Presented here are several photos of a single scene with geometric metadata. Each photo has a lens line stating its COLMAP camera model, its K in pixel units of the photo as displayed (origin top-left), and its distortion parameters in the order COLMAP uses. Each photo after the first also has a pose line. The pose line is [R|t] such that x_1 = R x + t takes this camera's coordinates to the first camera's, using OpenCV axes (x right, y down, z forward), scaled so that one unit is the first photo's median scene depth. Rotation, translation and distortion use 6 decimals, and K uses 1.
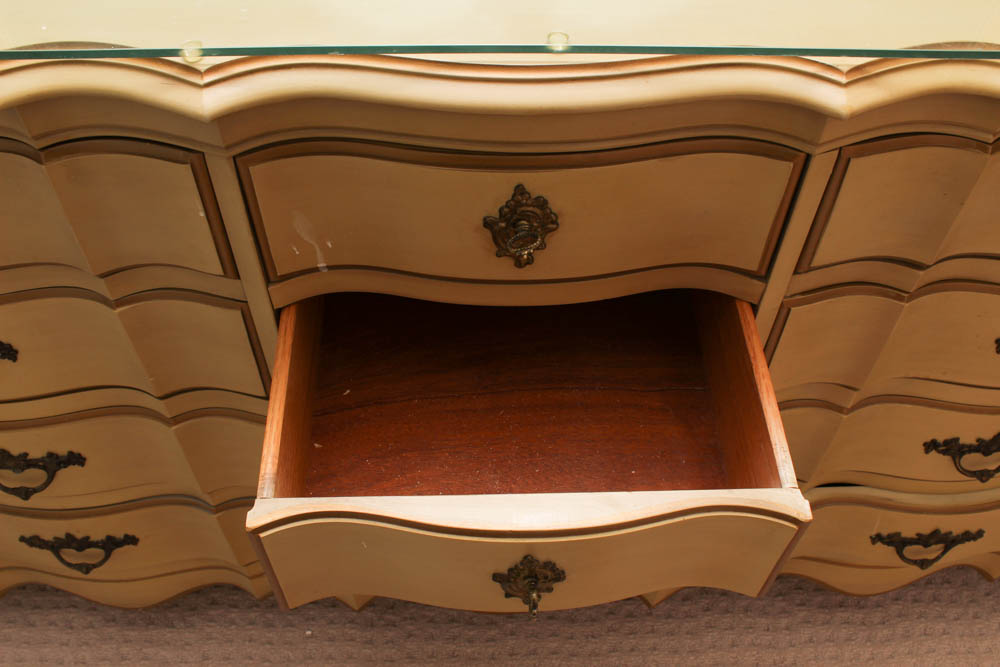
lens RADIAL K [[547.0, 0, 503.8], [0, 547.0, 280.4], [0, 0, 1]] dist [0.000333, 0.001993]
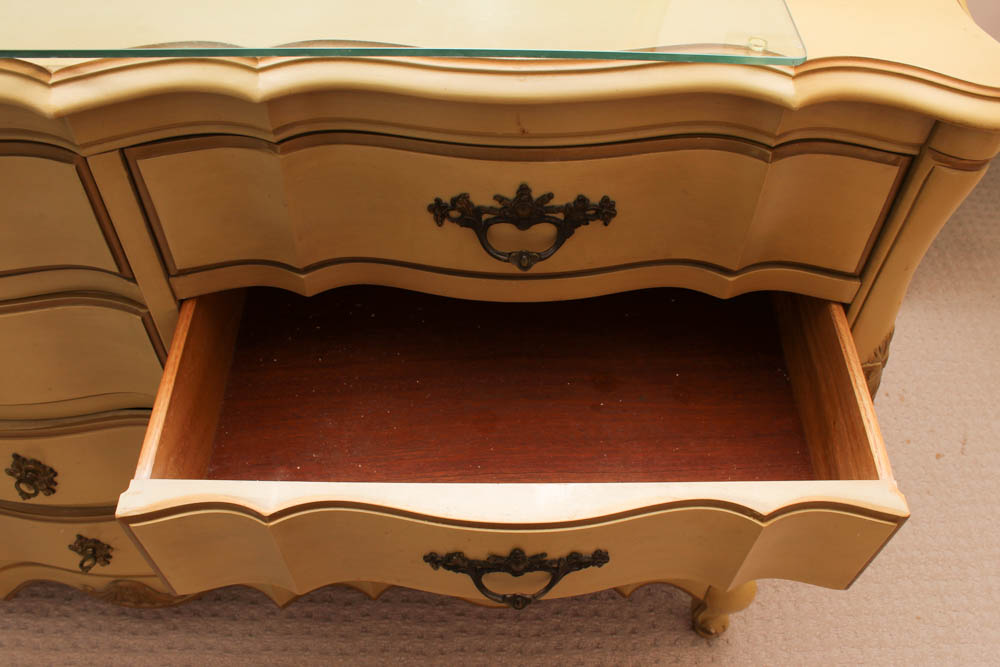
lens RADIAL K [[542.3, 0, 589.7], [0, 542.3, 290.5], [0, 0, 1]] dist [-0.048089, 0.018415]
pose [[0.999327, 0.014923, -0.033496, 0.806343], [-0.013835, 0.999377, 0.032476, -0.027683], [0.033960, -0.031990, 0.998911, 0.064333]]
